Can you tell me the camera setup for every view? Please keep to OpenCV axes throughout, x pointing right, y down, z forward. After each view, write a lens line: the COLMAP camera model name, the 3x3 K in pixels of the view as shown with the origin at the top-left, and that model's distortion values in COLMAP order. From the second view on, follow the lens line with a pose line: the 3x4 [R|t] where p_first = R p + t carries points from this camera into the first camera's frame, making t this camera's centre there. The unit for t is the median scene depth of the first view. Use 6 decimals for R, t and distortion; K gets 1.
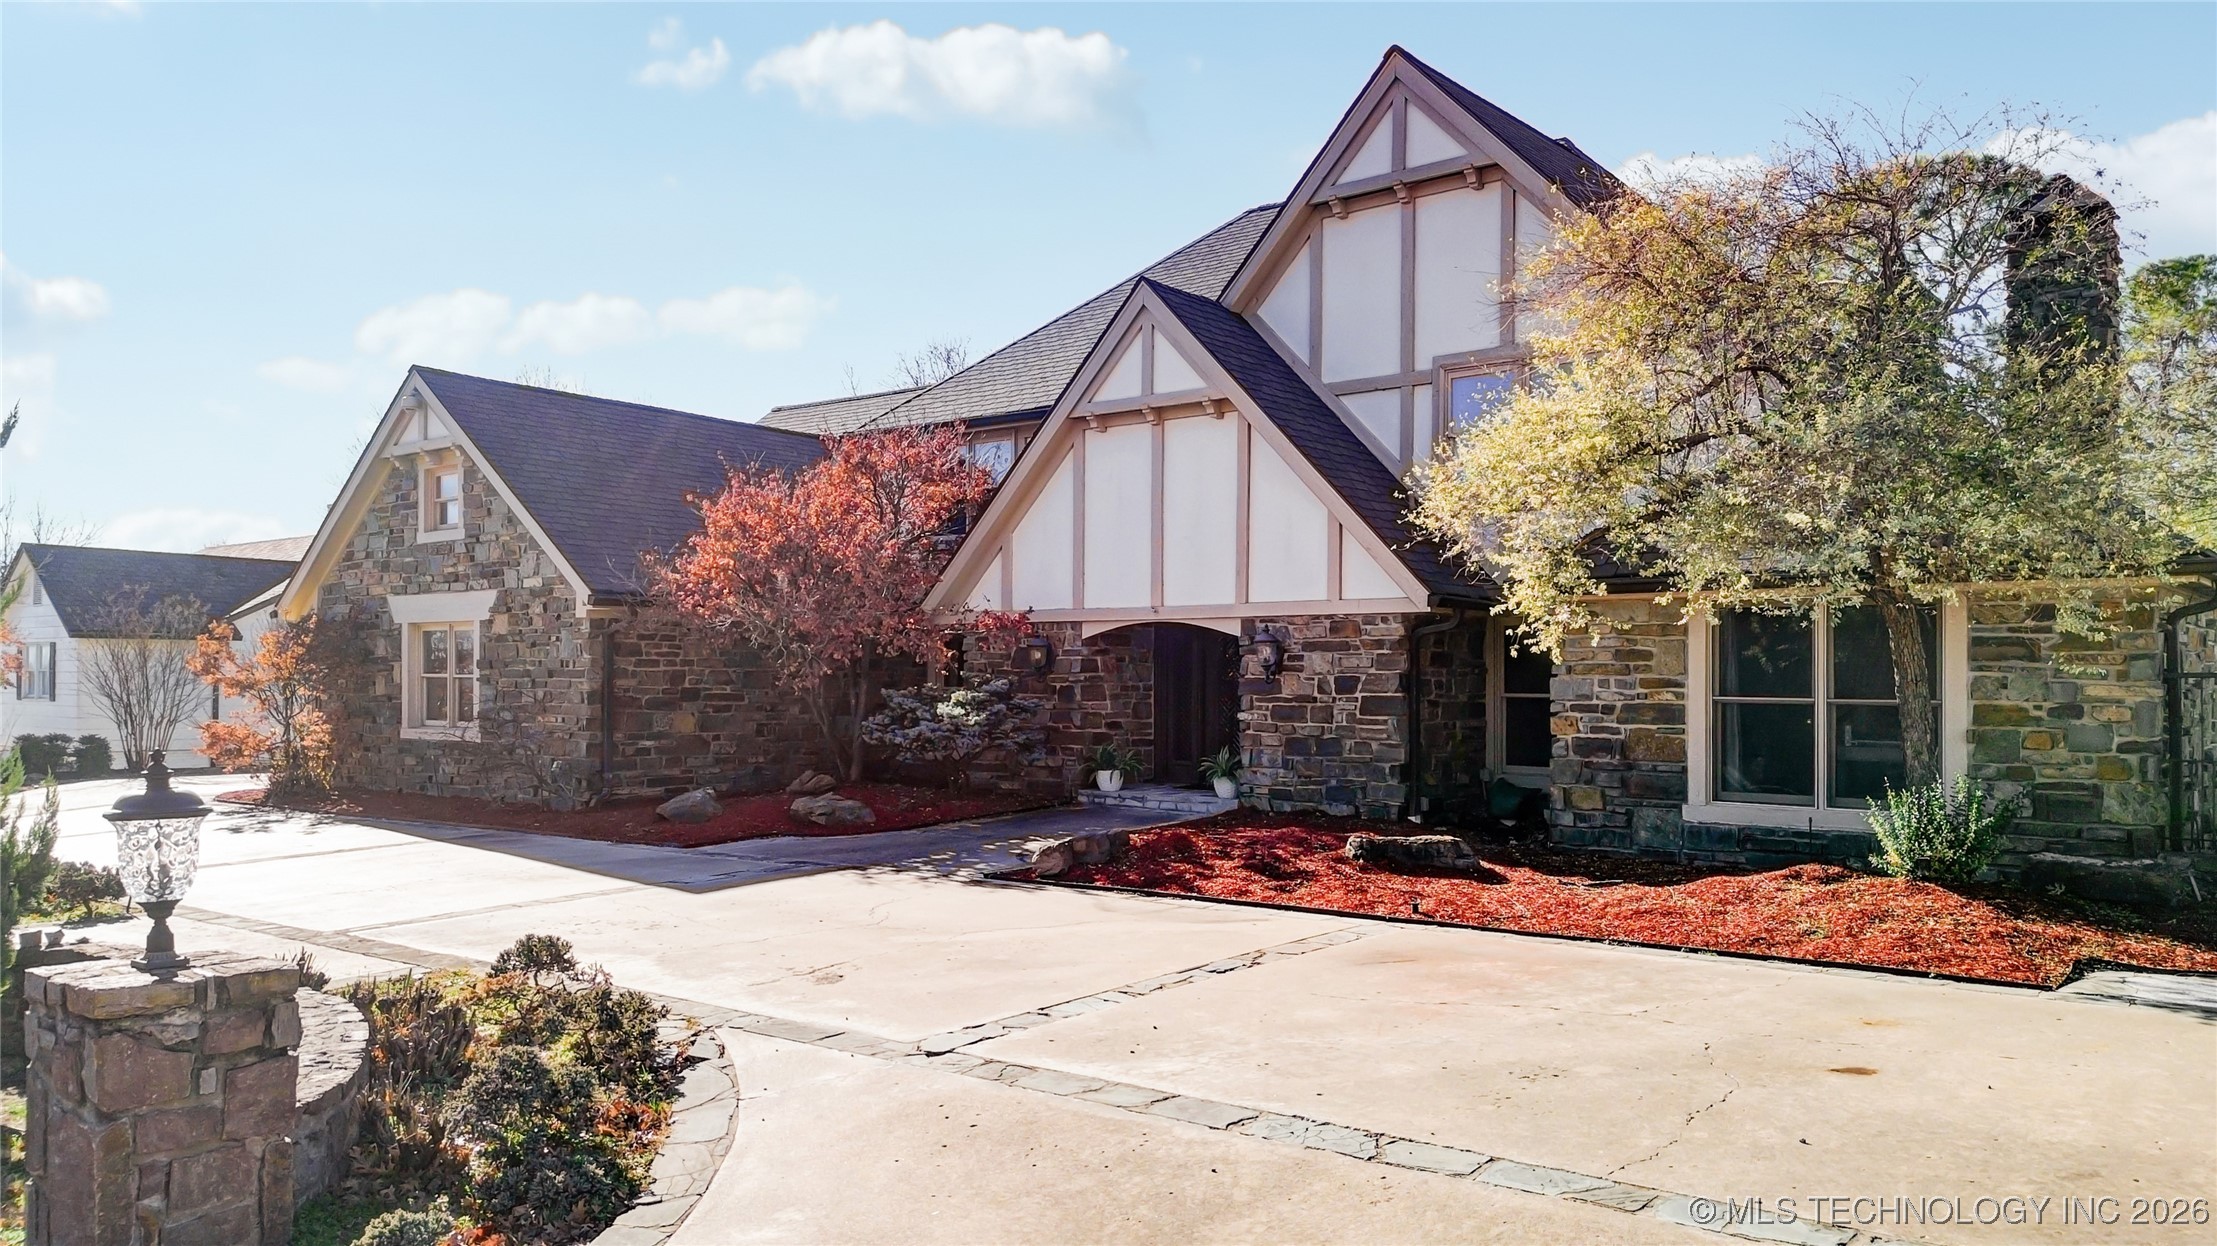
lens RADIAL K [[1613.6, 0, 1106.5], [0, 1613.6, 698.7], [0, 0, 1]] dist [0.002033, 0.000723]
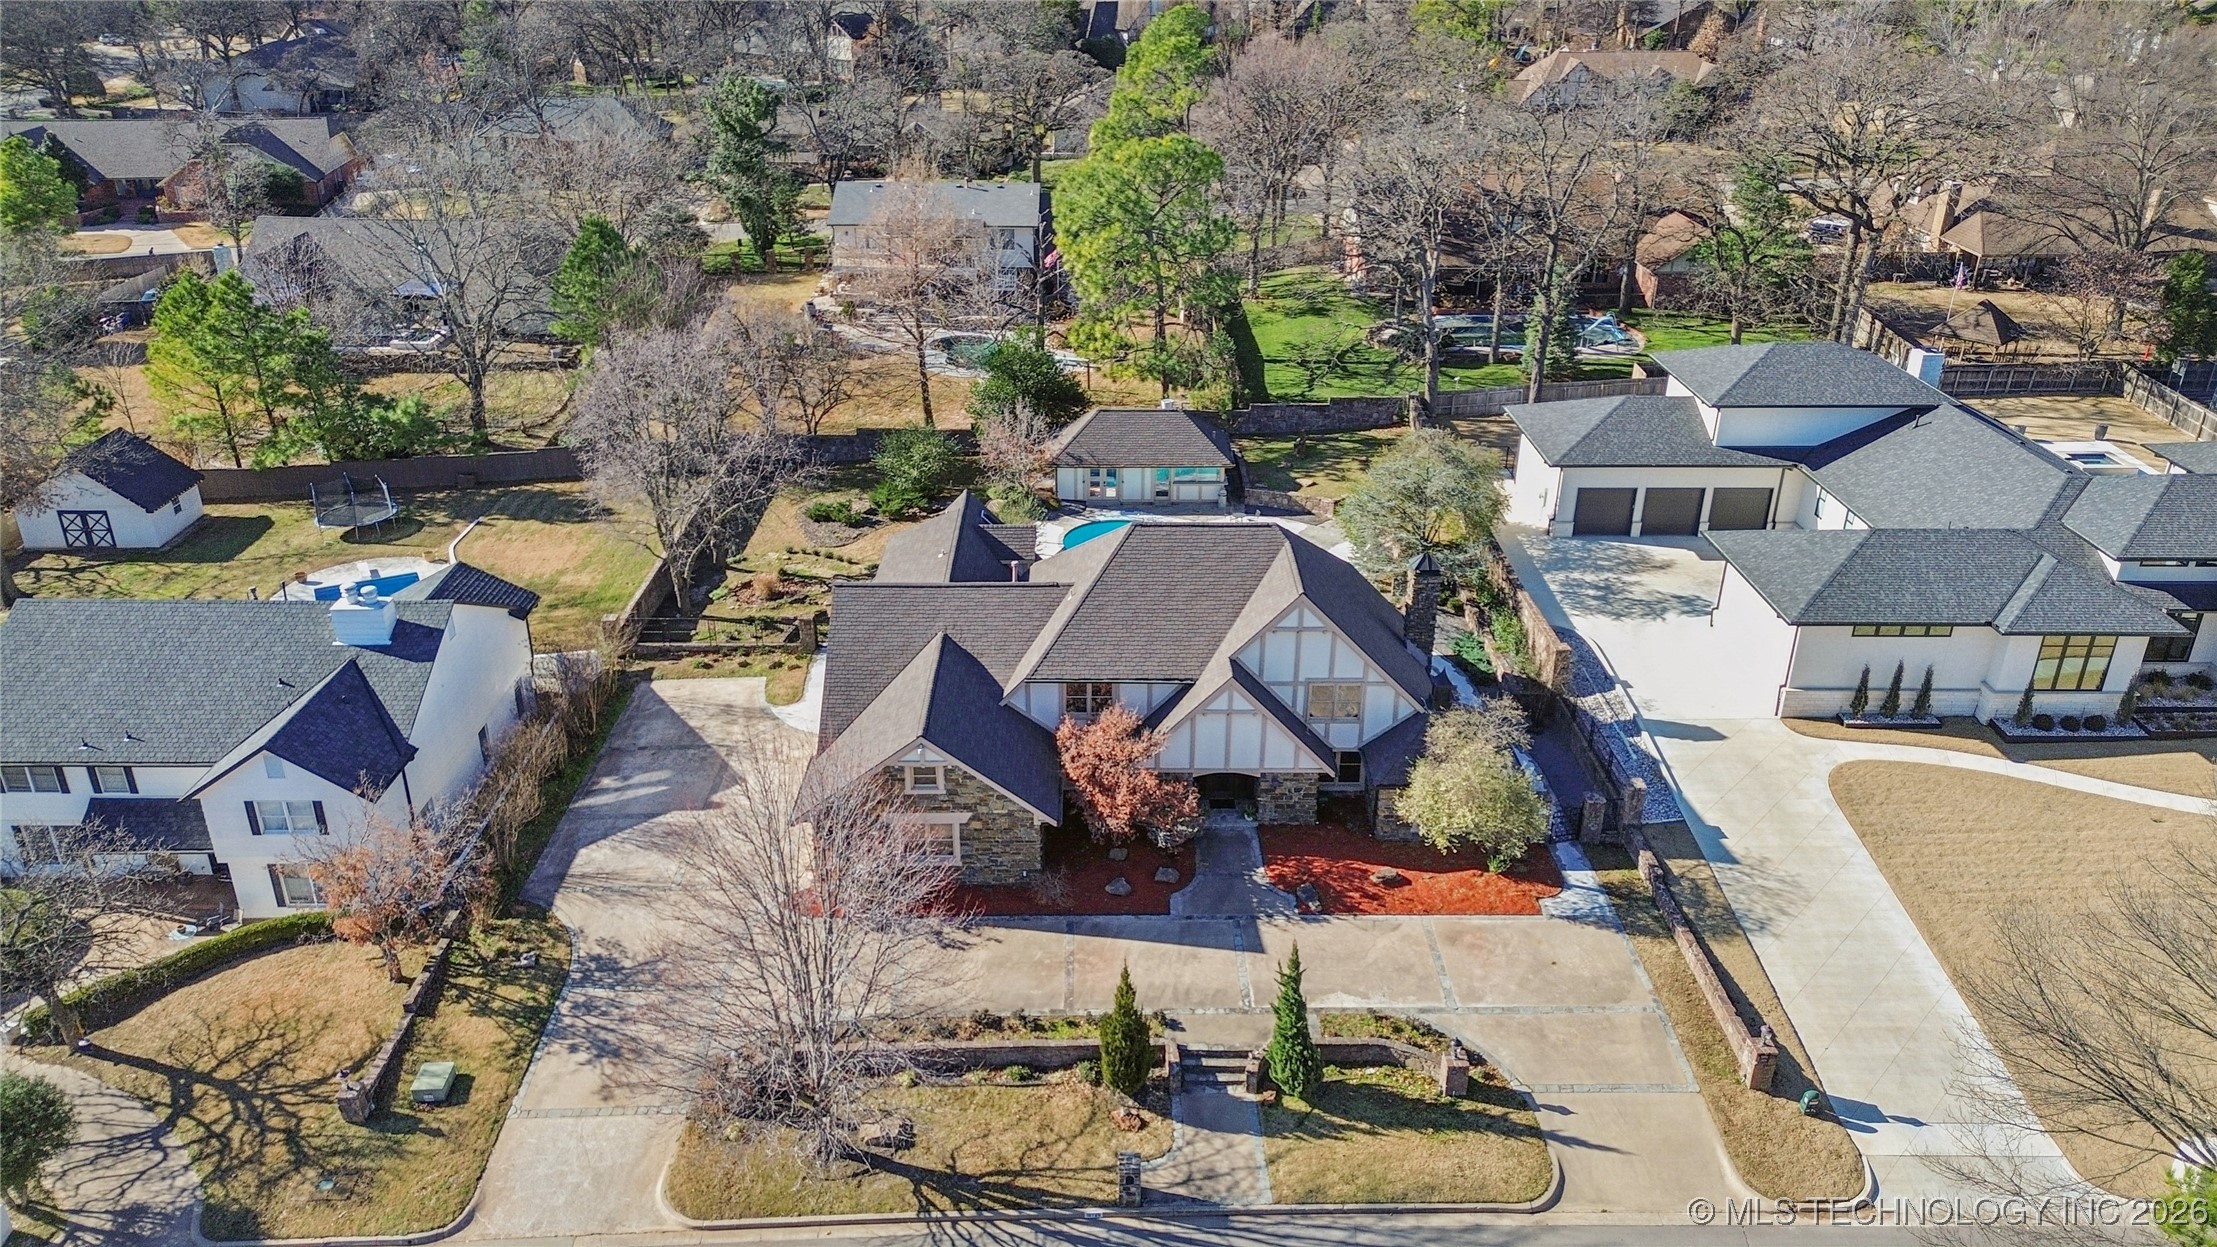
lens RADIAL K [[1583.3, 0, 1108.5], [0, 1583.3, 623.5], [0, 0, 1]] dist [0.039117, -0.000240]
pose [[0.754623, -0.294371, 0.586421, -1.870438], [-0.007173, 0.889965, 0.455973, -1.717803], [-0.656119, -0.348294, 0.669476, -0.776289]]
